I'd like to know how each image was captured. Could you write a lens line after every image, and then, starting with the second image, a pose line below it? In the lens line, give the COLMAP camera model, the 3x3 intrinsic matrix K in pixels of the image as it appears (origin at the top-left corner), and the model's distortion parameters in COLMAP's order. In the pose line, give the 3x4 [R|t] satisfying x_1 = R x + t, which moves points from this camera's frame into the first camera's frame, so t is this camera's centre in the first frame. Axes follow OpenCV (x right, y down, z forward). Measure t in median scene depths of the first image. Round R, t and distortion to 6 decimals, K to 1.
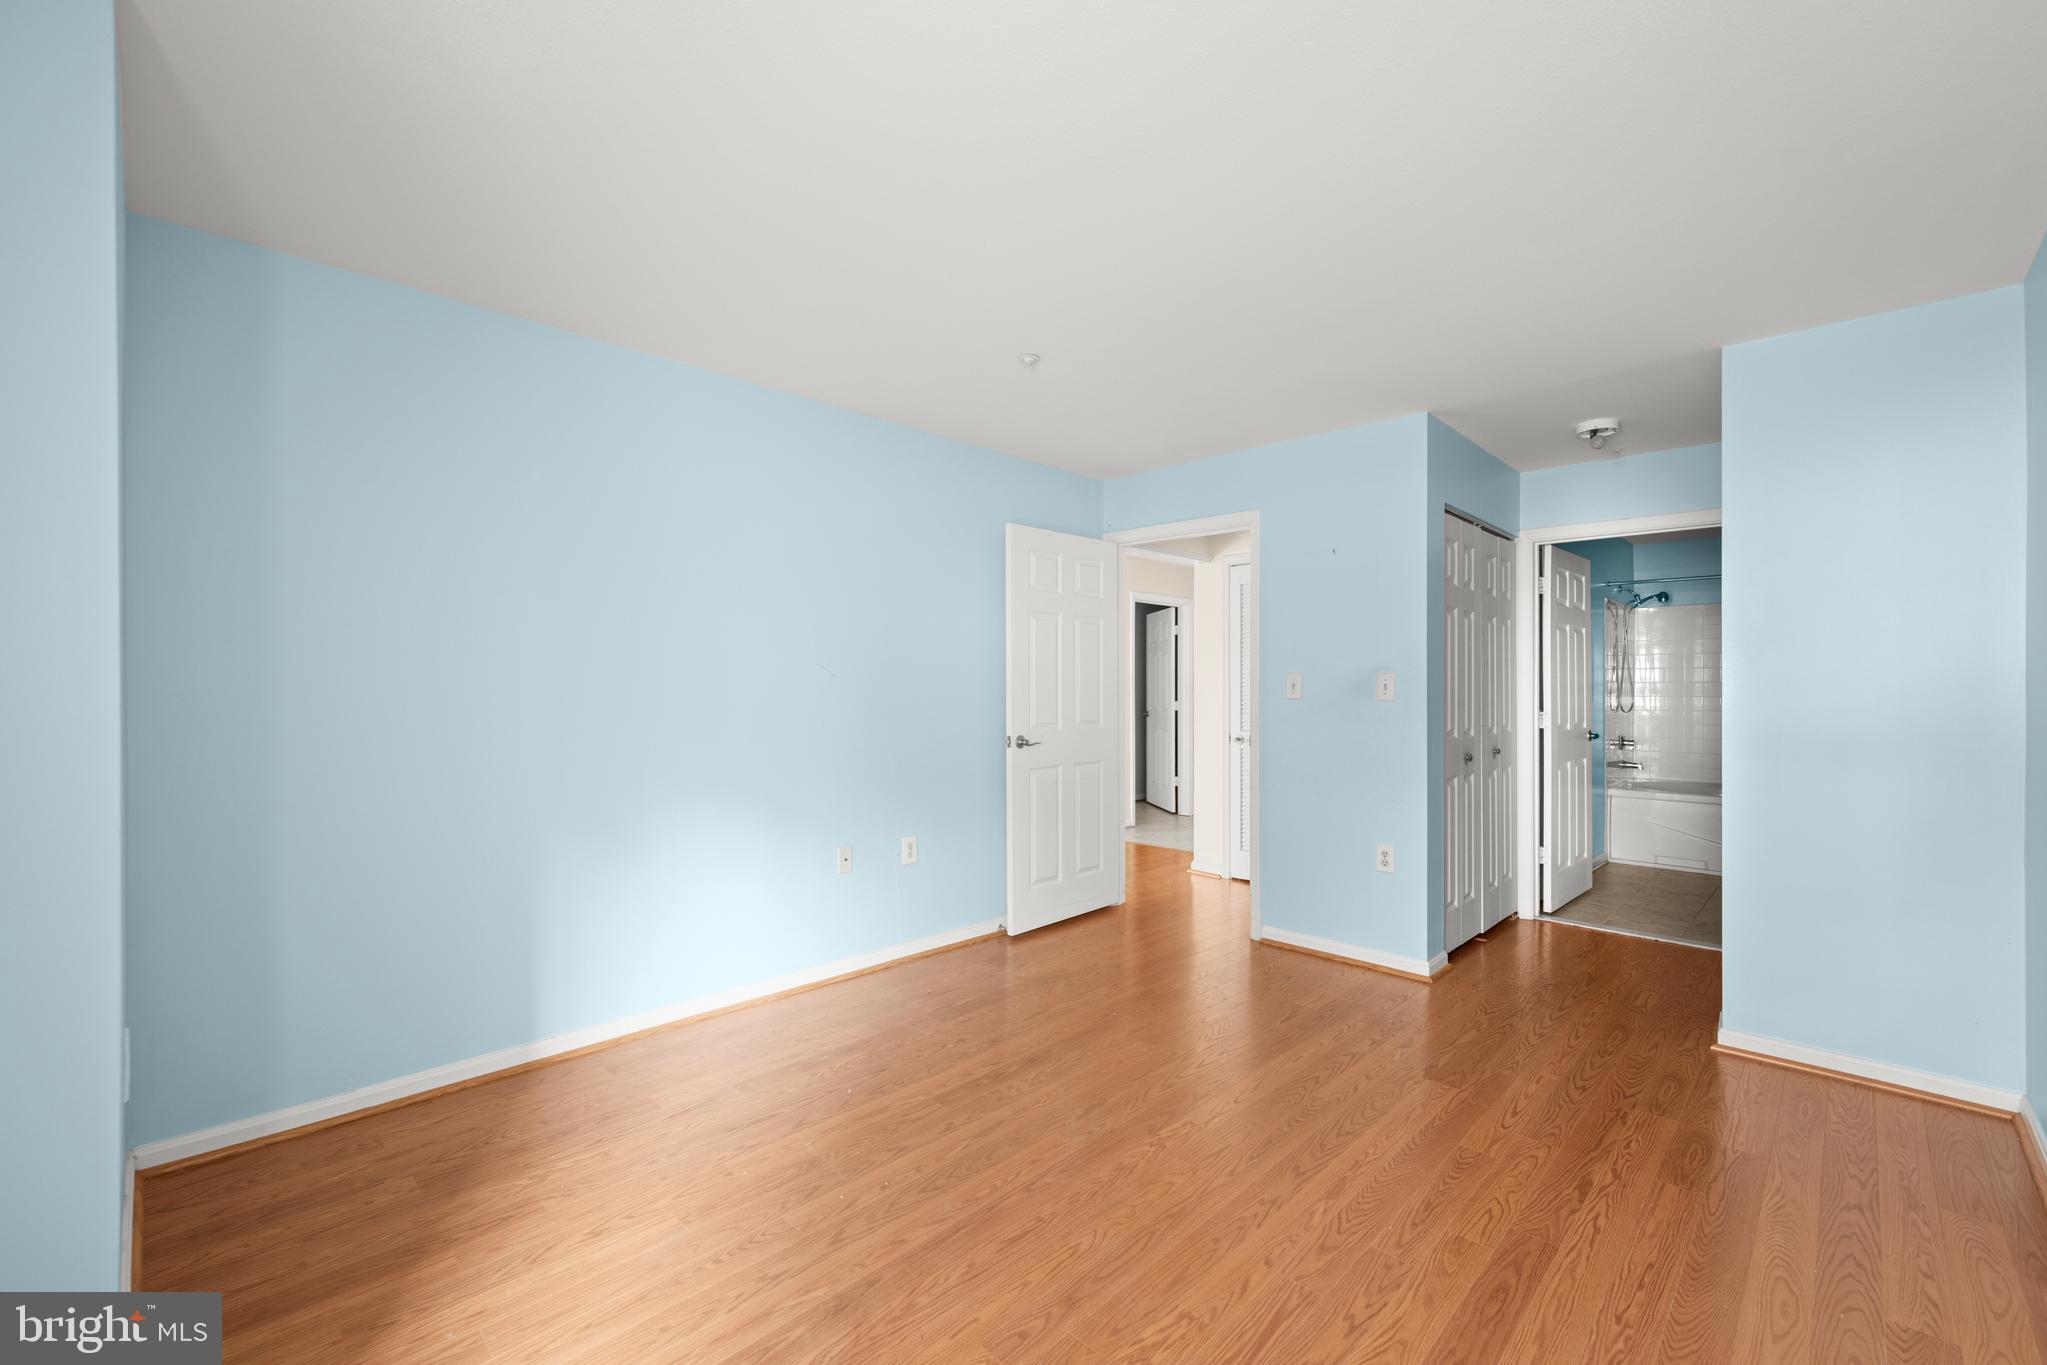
lens RADIAL K [[829.8, 0, 1029.5], [0, 829.8, 694.7], [0, 0, 1]] dist [-0.000106, -0.000035]
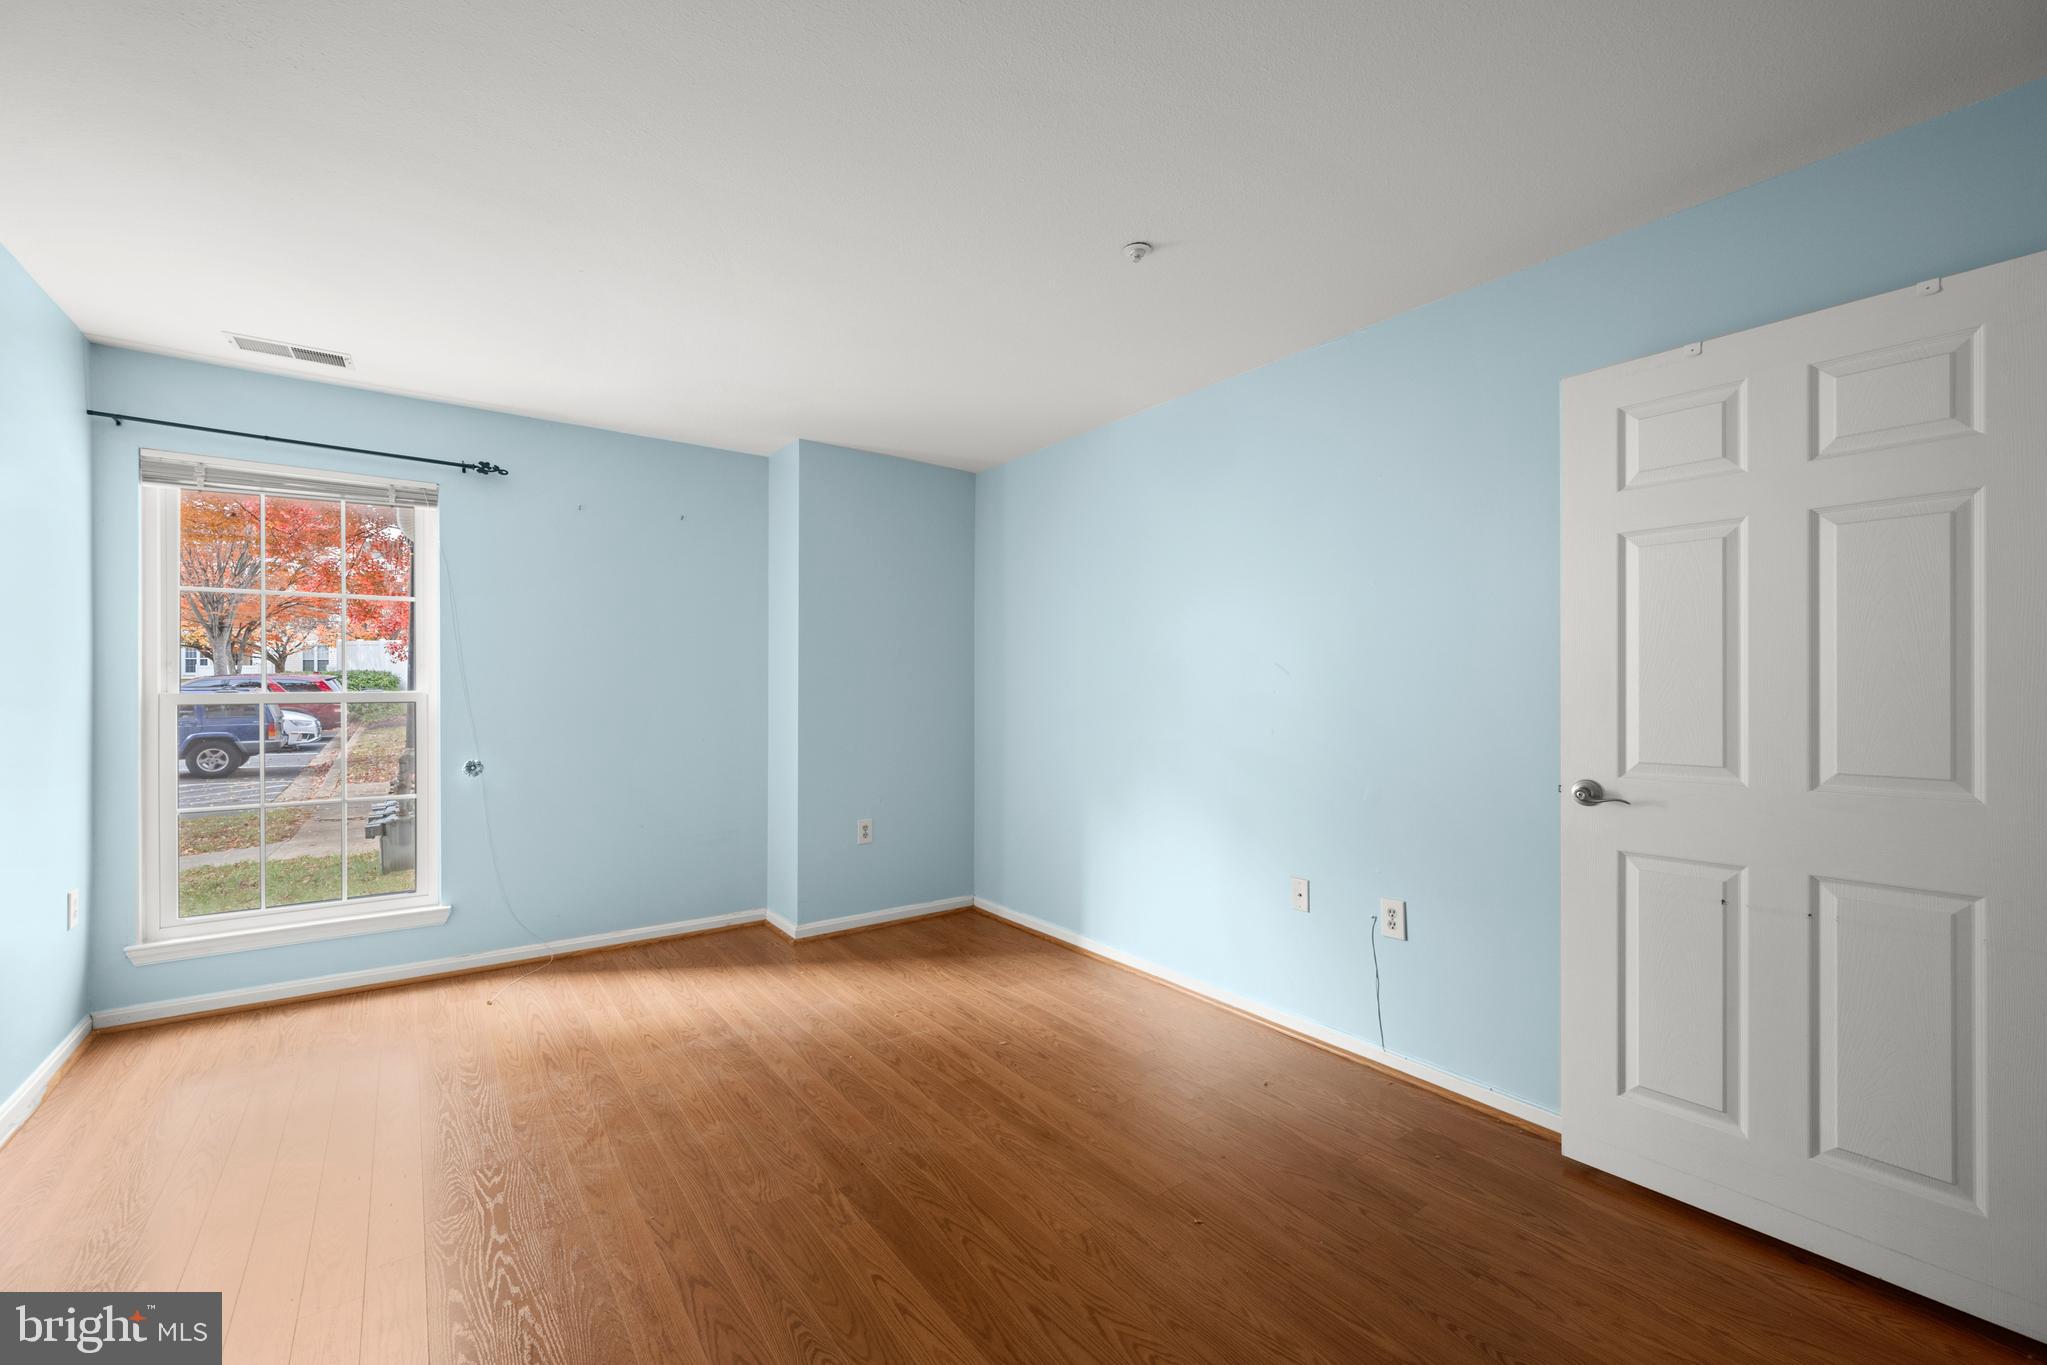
lens RADIAL K [[829.8, 0, 1029.5], [0, 829.8, 694.7], [0, 0, 1]] dist [-0.000106, -0.000035]
pose [[-0.141528, 0.006288, -0.989914, 1.006010], [-0.011991, 0.999896, 0.008066, -0.007407], [0.989862, 0.013011, -0.141438, 1.335378]]
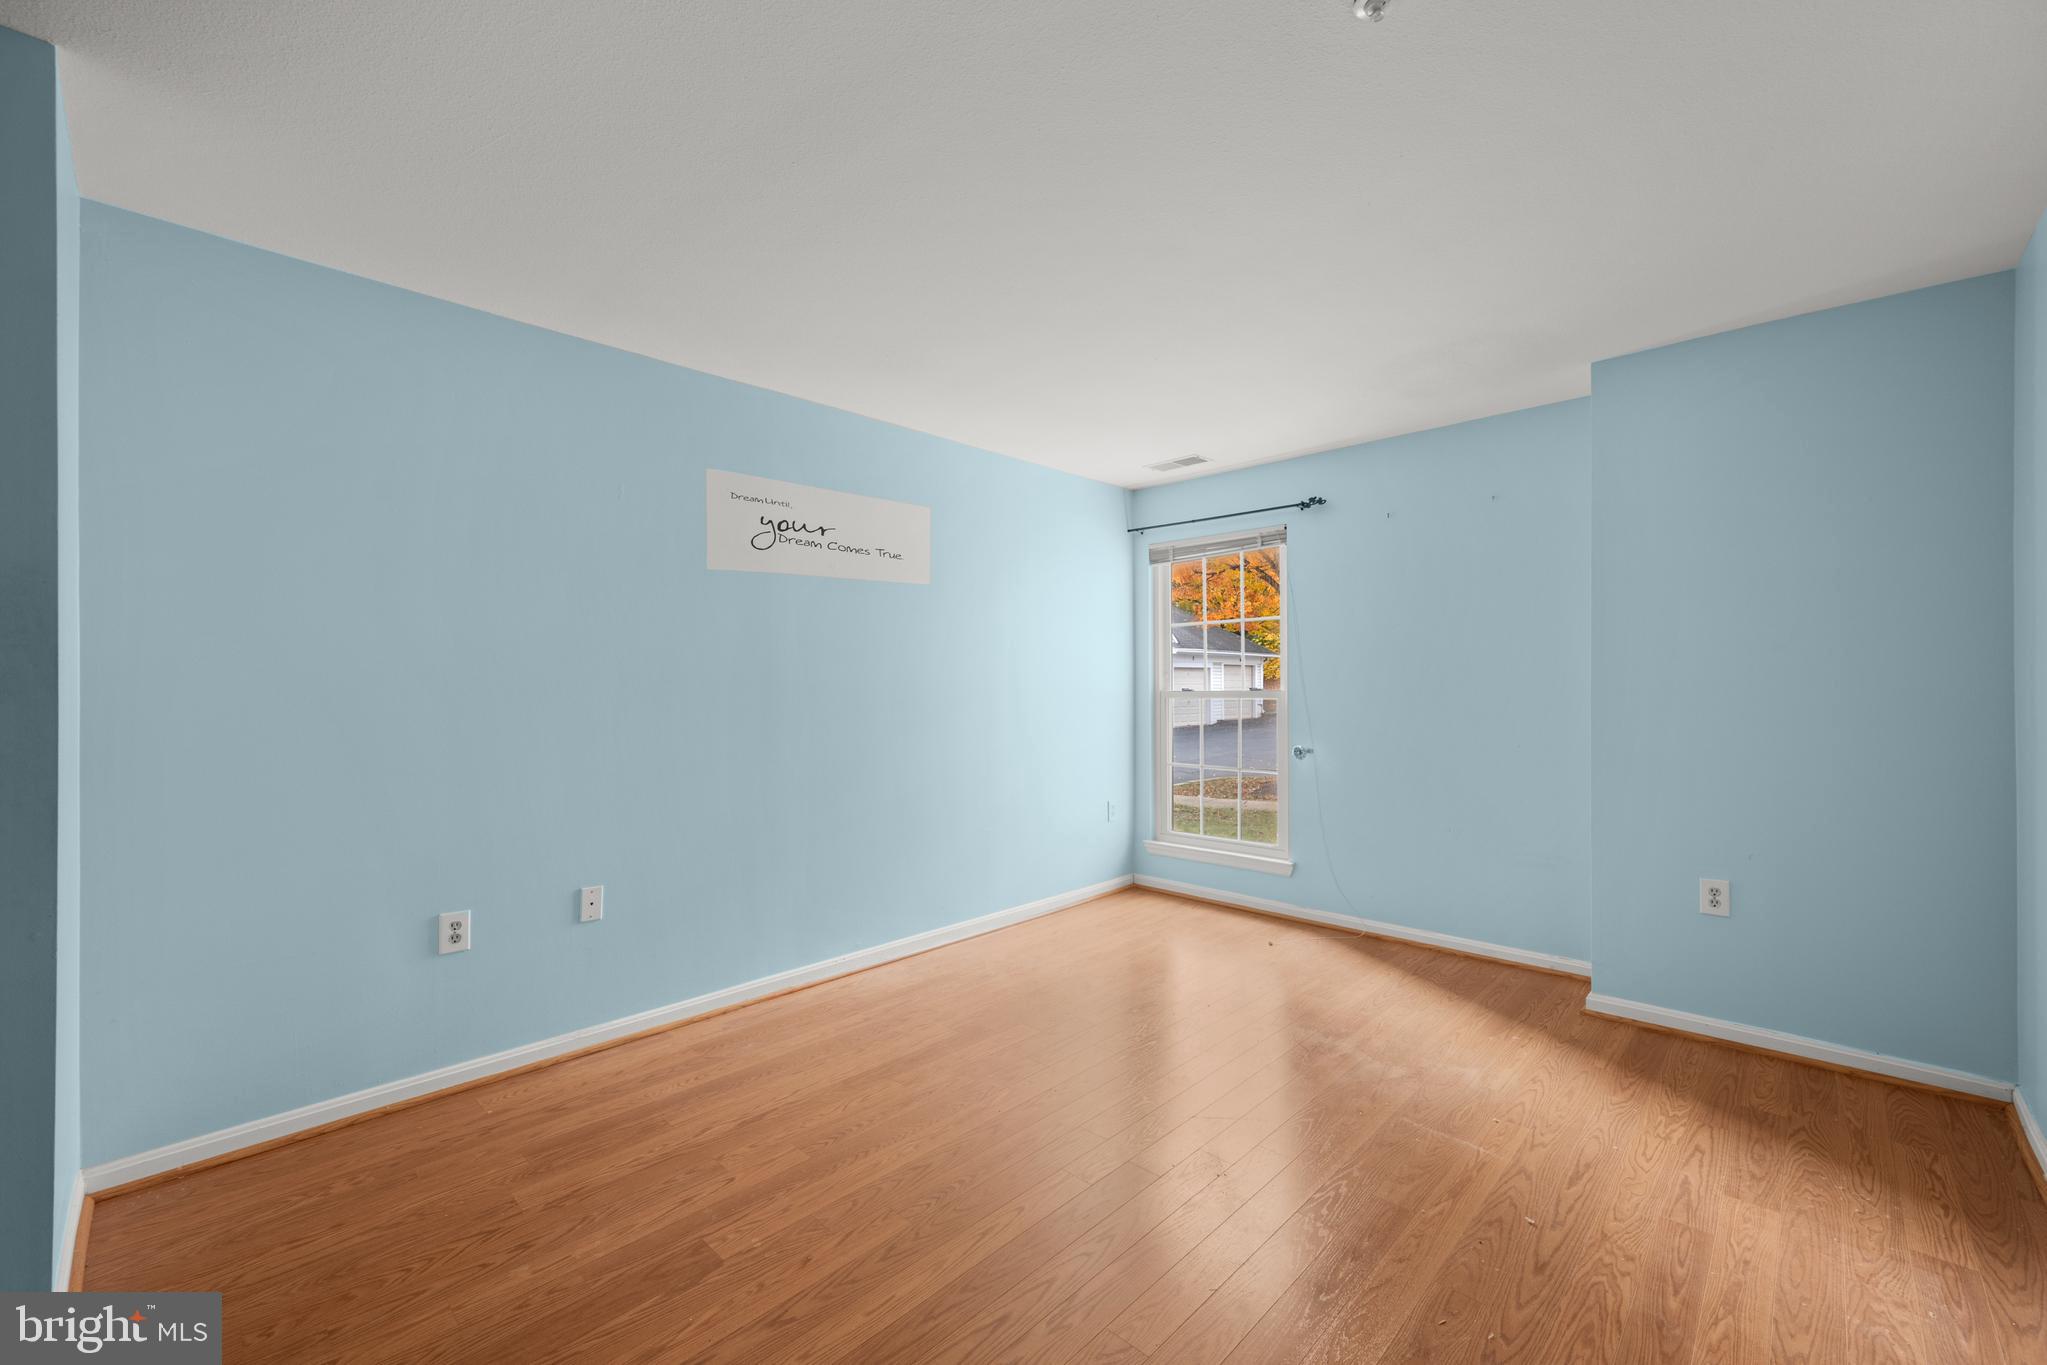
lens RADIAL K [[842.7, 0, 1029.3], [0, 842.7, 676.4], [0, 0, 1]] dist [0.000763, -0.000009]
pose [[-0.999886, 0.000503, -0.015116, 0.277532], [0.000534, 0.999998, -0.002015, -0.013978], [0.015115, -0.002023, -0.999884, 1.972027]]
